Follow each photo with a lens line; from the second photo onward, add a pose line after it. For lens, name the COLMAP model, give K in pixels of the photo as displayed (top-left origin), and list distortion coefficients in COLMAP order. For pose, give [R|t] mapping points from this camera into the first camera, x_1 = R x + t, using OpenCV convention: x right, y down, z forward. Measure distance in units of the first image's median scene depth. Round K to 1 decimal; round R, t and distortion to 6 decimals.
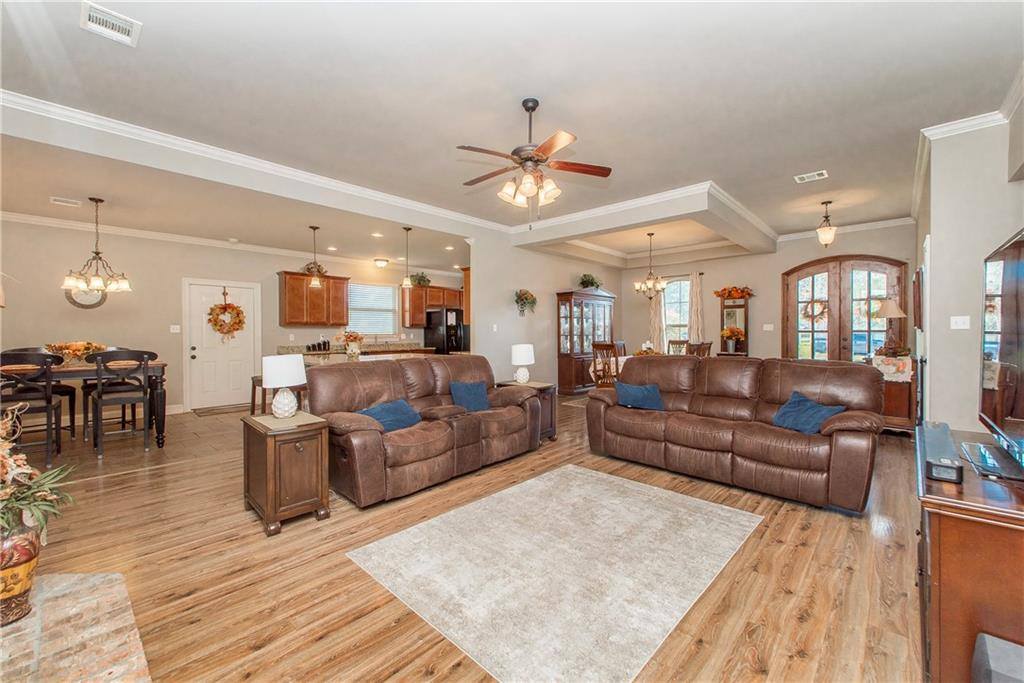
lens RADIAL K [[419.5, 0, 514.4], [0, 419.5, 334.0], [0, 0, 1]] dist [-0.000169, -0.000102]
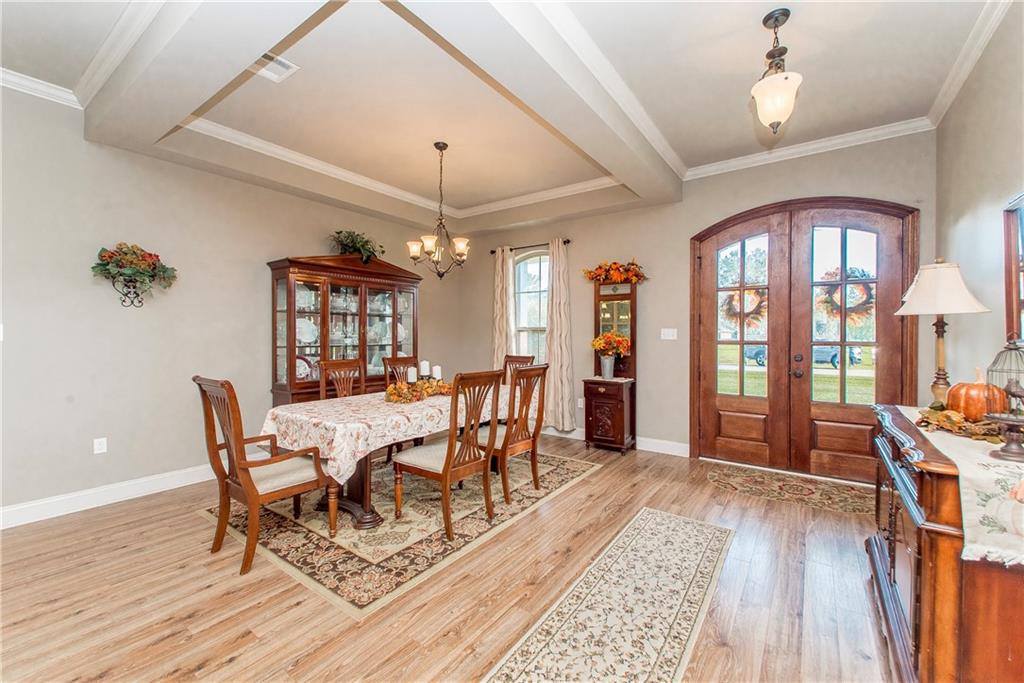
lens RADIAL K [[424.8, 0, 512.0], [0, 424.8, 341.5], [0, 0, 1]] dist [0.001793, 0.000086]
pose [[0.992992, 0.001463, 0.118173, 0.342096], [-0.003049, 0.999908, 0.013243, -0.013815], [-0.118143, -0.013510, 0.992905, 0.476646]]
